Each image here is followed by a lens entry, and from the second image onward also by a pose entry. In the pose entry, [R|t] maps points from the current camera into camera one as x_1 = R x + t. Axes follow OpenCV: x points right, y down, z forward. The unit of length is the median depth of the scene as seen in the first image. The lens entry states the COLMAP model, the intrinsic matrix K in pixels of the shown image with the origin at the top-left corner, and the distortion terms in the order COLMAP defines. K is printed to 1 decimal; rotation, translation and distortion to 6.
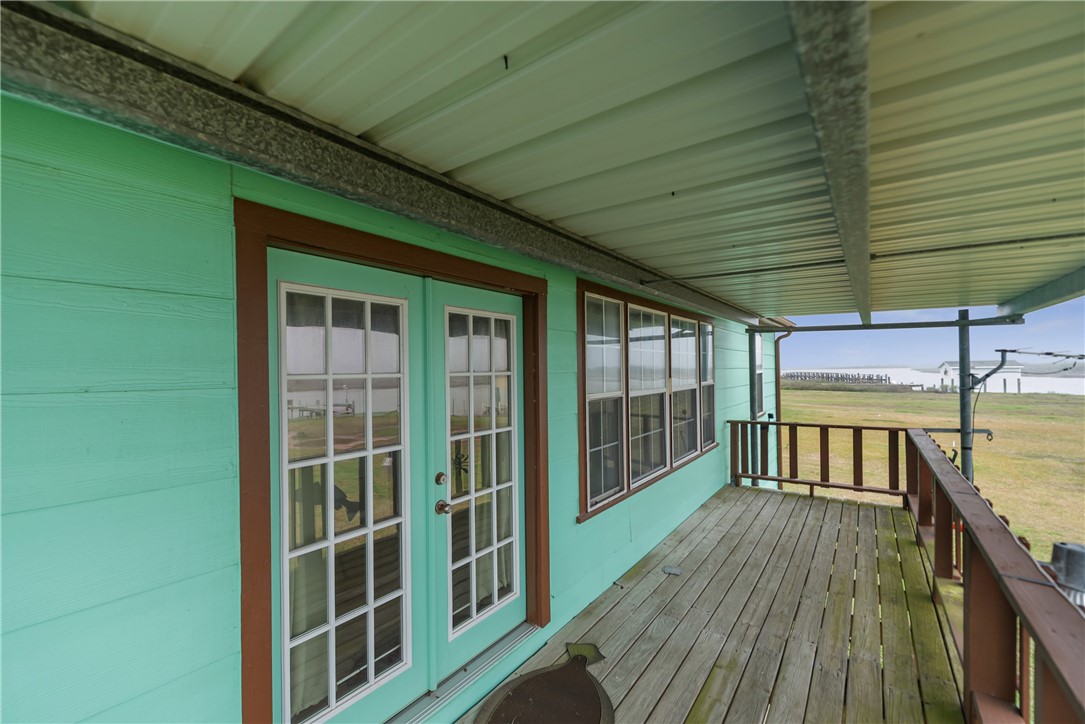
lens RADIAL K [[439.3, 0, 532.3], [0, 439.3, 369.1], [0, 0, 1]] dist [0.004022, -0.002883]
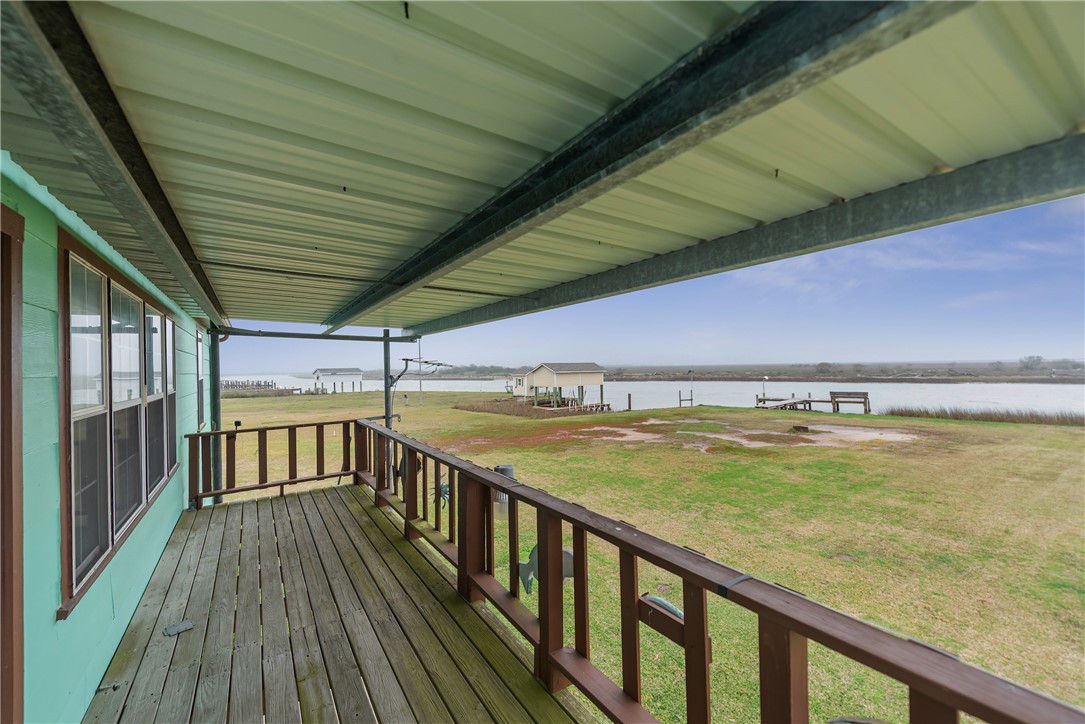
lens RADIAL K [[439.3, 0, 531.9], [0, 439.3, 364.0], [0, 0, 1]] dist [0.004022, -0.002883]
pose [[0.335574, 0.014235, 0.941906, -0.162847], [0.013044, 0.999720, -0.019756, 0.006682], [-0.941924, 0.018916, 0.335294, 0.098863]]
